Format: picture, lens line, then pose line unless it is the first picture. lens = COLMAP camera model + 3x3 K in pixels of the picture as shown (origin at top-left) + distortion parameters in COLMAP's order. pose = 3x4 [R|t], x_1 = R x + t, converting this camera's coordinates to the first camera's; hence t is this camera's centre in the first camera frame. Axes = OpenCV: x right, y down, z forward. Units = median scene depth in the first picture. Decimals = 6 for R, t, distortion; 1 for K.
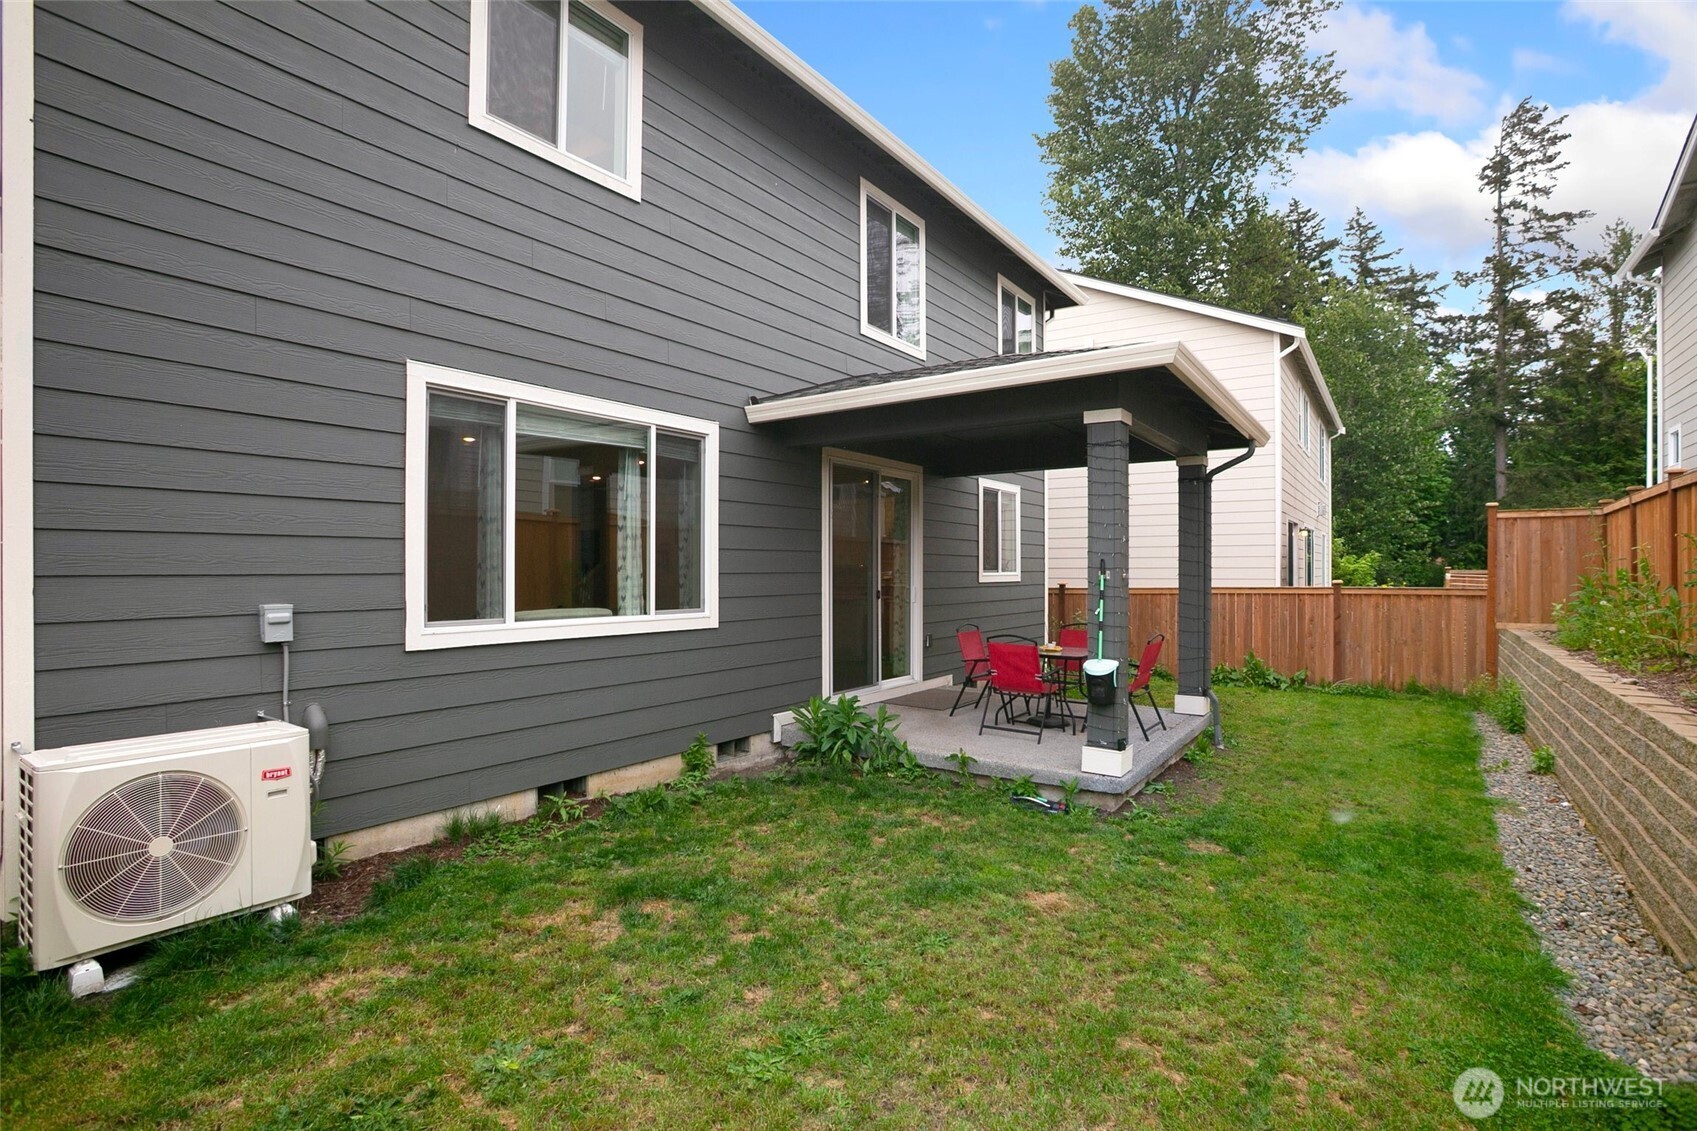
lens RADIAL K [[826.5, 0, 849.2], [0, 826.5, 565.8], [0, 0, 1]] dist [-0.081994, 0.035979]
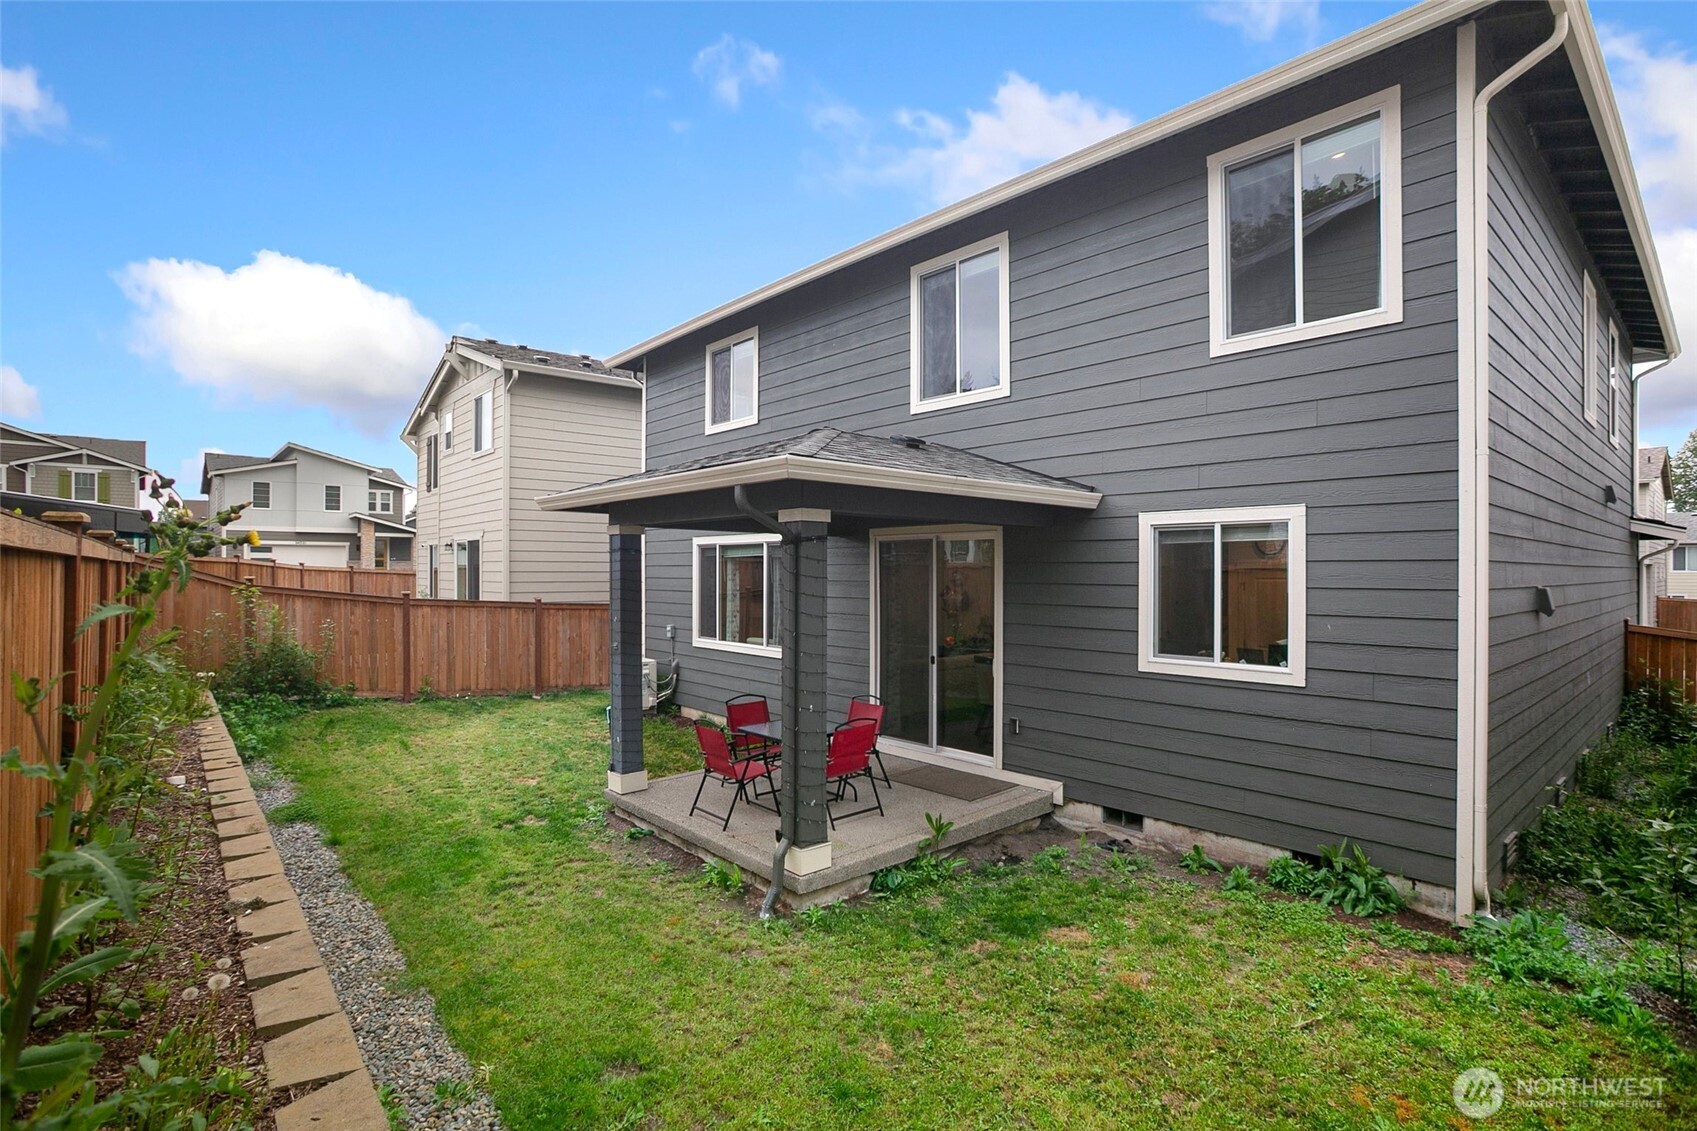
lens RADIAL K [[826.5, 0, 849.2], [0, 826.5, 565.8], [0, 0, 1]] dist [-0.081994, 0.035979]
pose [[-0.244983, -0.005722, -0.969510, 1.072470], [0.007090, 0.999945, -0.007693, -0.075289], [0.969501, -0.008758, -0.244929, 1.174100]]
